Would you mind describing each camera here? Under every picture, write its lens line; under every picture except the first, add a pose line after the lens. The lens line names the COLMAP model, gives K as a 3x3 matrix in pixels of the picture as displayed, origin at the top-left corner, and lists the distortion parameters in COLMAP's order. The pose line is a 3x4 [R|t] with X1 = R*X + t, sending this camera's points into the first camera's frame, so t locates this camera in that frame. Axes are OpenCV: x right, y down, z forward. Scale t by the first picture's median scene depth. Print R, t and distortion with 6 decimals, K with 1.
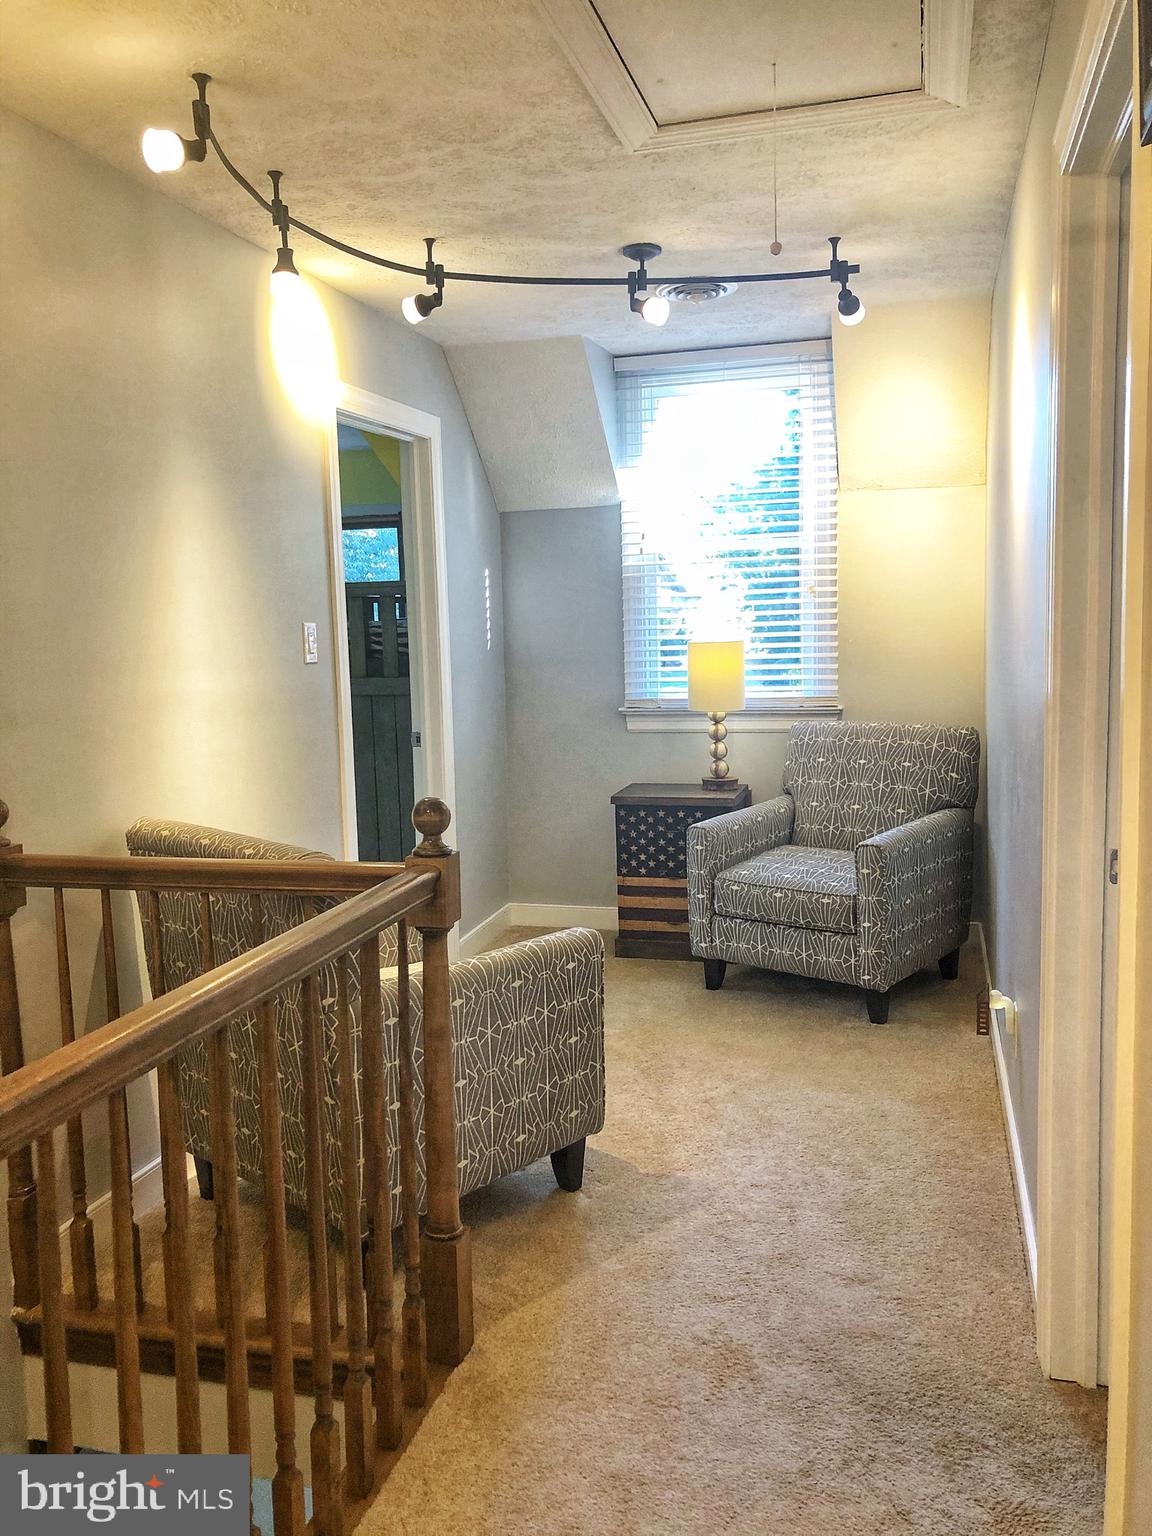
lens RADIAL K [[1262.4, 0, 576.0], [0, 1262.4, 768.0], [0, 0, 1]] dist [0.005763, -0.052372]
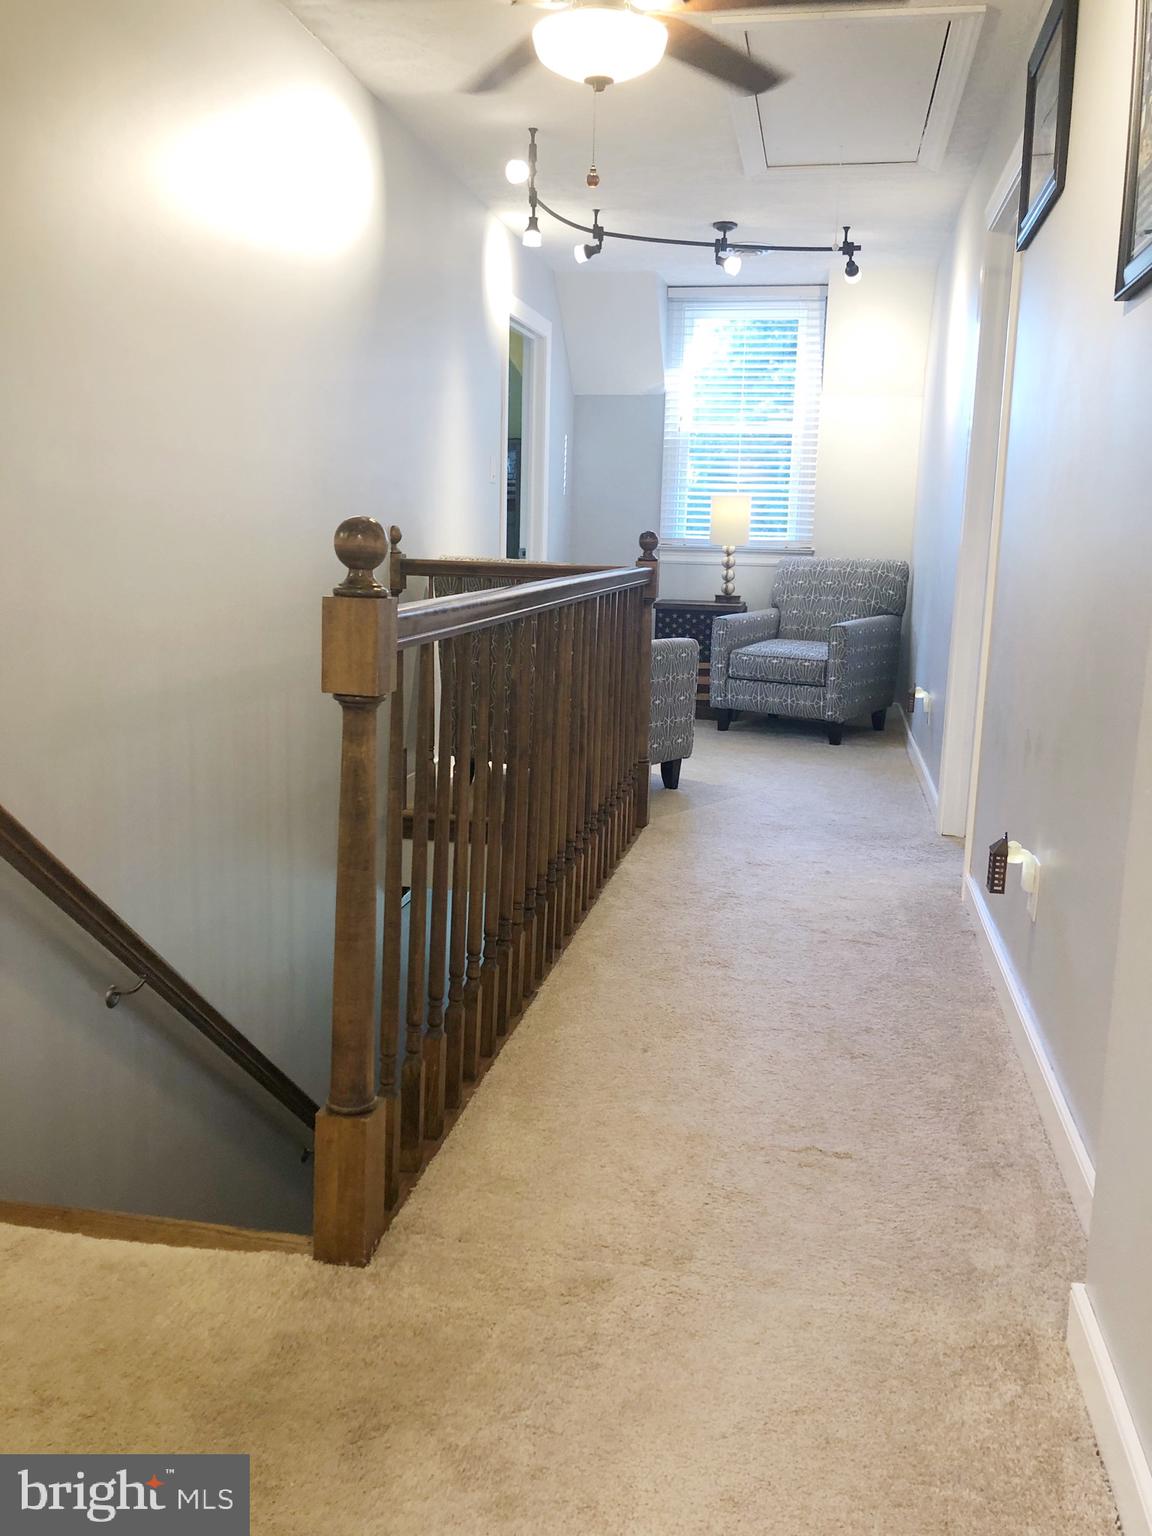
lens RADIAL K [[1265.6, 0, 574.4], [0, 1265.6, 788.8], [0, 0, 1]] dist [0.072990, -0.242040]
pose [[0.996033, 0.035793, 0.081468, -0.196178], [-0.042124, 0.996112, 0.077367, 0.143124], [-0.078382, -0.080492, 0.993669, -0.505261]]
